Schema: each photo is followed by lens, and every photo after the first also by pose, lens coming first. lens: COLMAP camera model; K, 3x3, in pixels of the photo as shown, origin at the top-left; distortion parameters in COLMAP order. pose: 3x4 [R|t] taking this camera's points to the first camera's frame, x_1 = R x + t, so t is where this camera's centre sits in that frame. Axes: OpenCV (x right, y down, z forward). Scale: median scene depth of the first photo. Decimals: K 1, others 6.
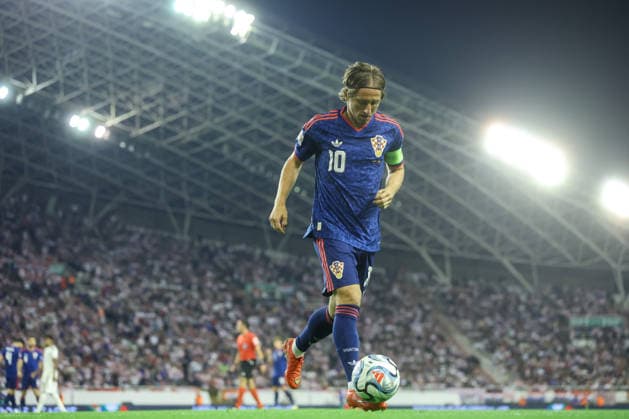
lens RADIAL K [[4612.3, 0, 314.5], [0, 4612.3, 210.1], [0, 0, 1]] dist [0.740581, 0.000000]
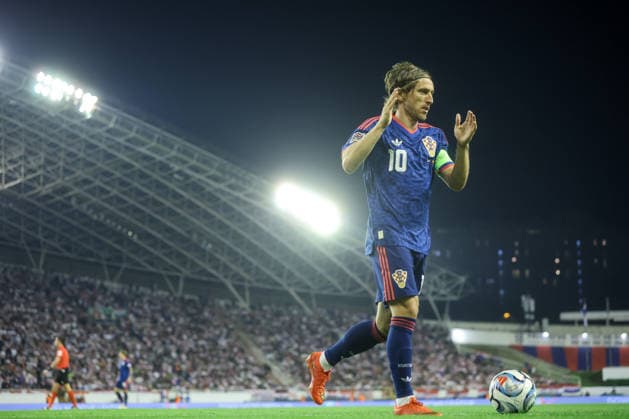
lens RADIAL K [[4612.3, 0, 314.6], [0, 4612.3, 209.9], [0, 0, 1]] dist [0.740581, 0.000000]
pose [[0.999138, 0.011503, 0.039885, -0.003825], [-0.011088, 0.999882, -0.010608, 0.001968], [-0.040002, 0.010157, 0.999148, -0.279237]]
